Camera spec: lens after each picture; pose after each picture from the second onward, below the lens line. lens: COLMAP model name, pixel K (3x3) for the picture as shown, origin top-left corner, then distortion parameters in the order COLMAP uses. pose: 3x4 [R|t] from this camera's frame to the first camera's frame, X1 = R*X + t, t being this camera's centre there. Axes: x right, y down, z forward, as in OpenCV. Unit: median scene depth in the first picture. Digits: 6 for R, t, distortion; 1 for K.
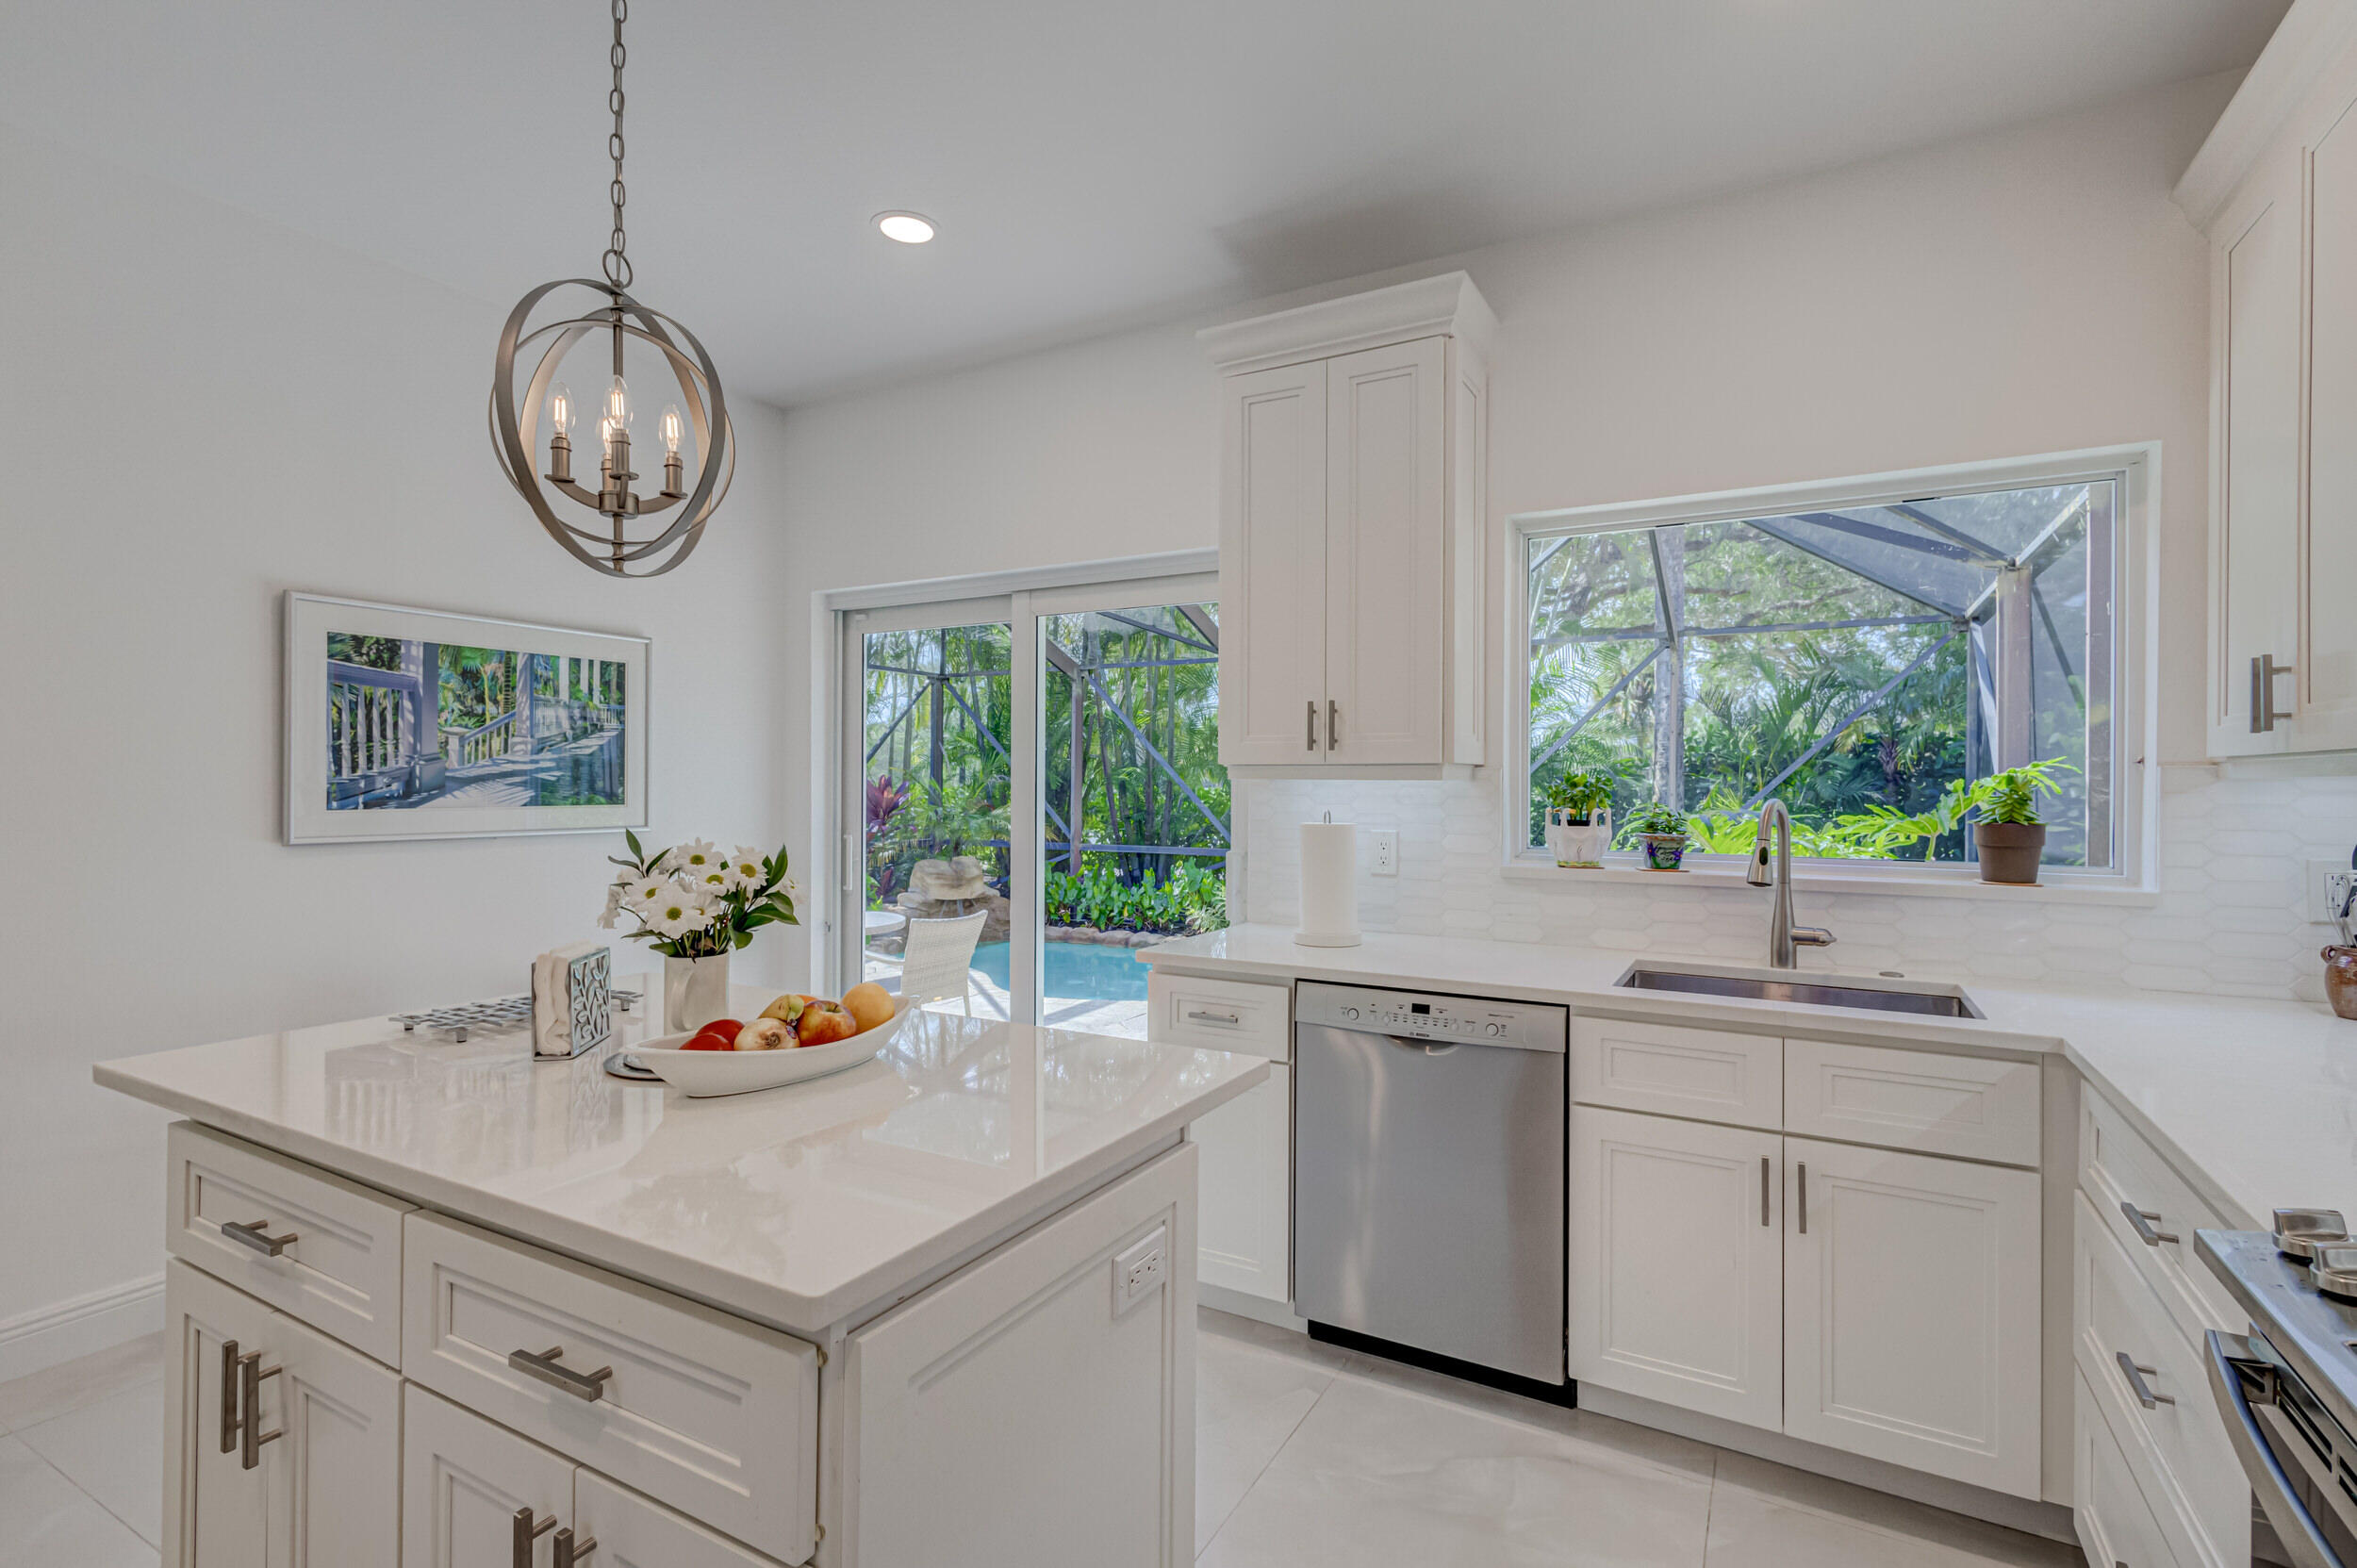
lens RADIAL K [[1089.9, 0, 1184.6], [0, 1089.9, 779.0], [0, 0, 1]] dist [0.012216, 0.000123]
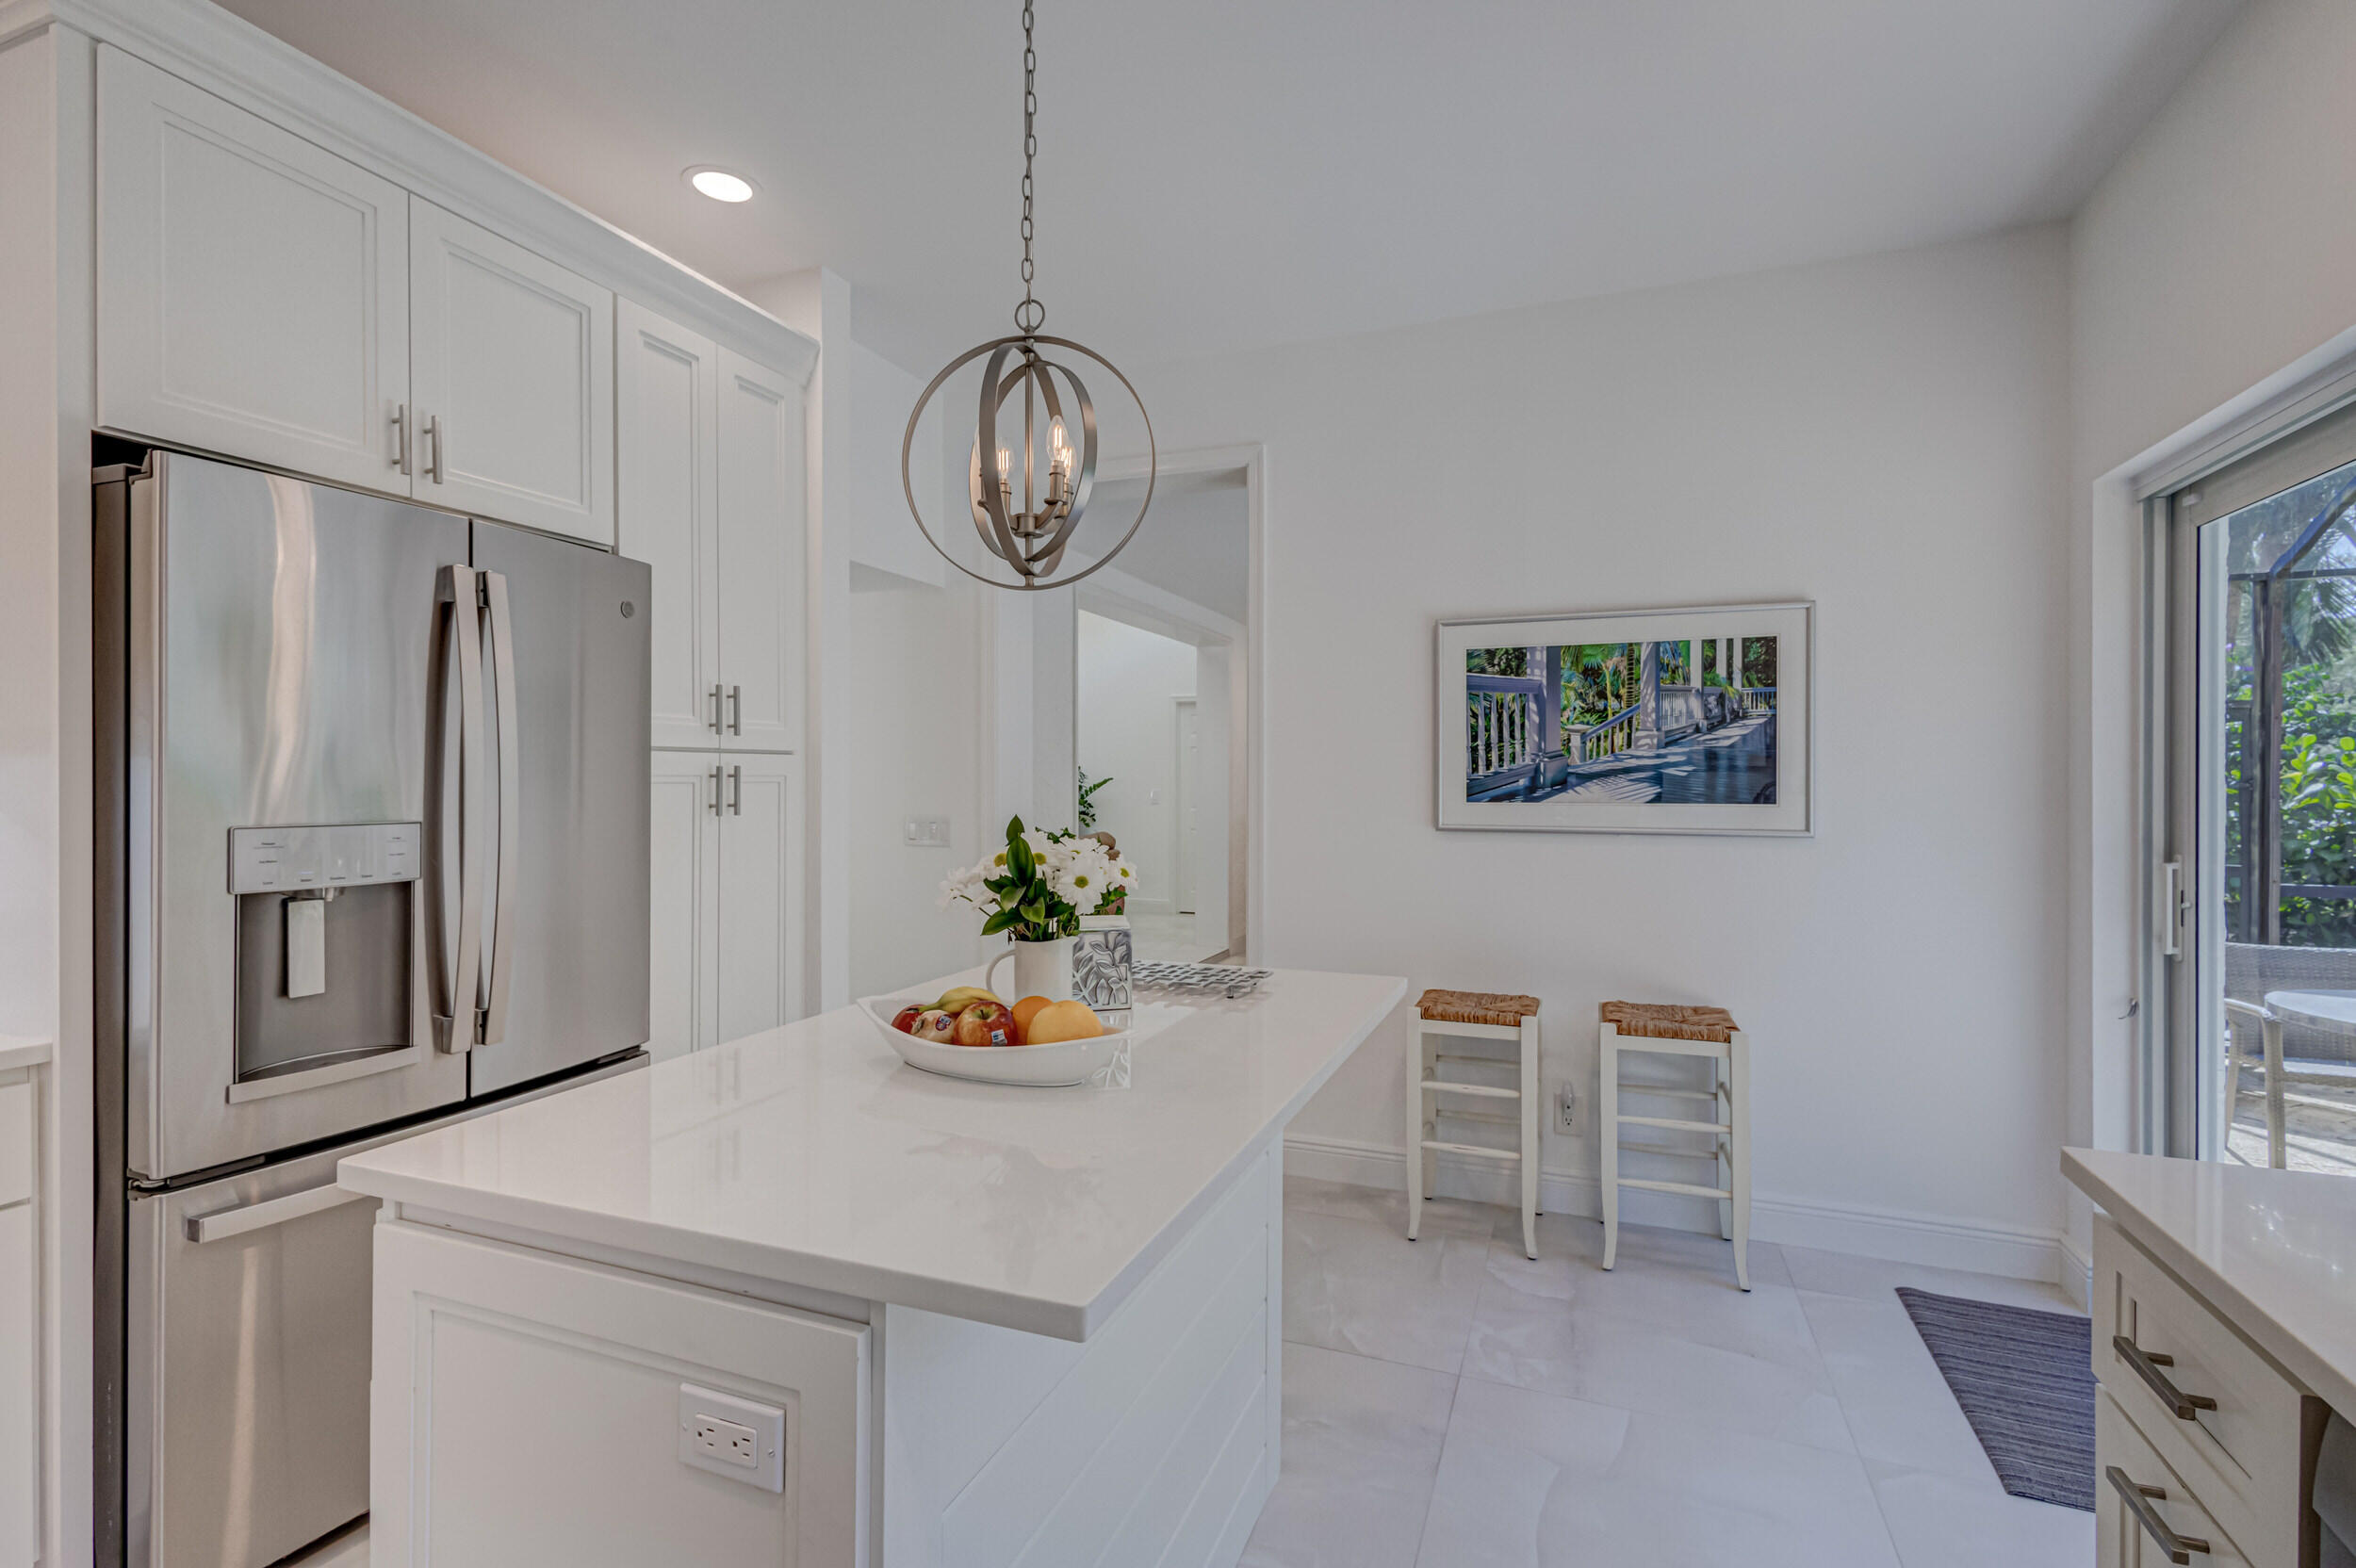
lens RADIAL K [[1089.3, 0, 1184.1], [0, 1089.3, 779.0], [0, 0, 1]] dist [0.012216, 0.000123]
pose [[0.126011, -0.003599, -0.992022, 0.303717], [0.002892, 0.999991, -0.003260, 0.005998], [0.992025, -0.002458, 0.126020, 0.508107]]
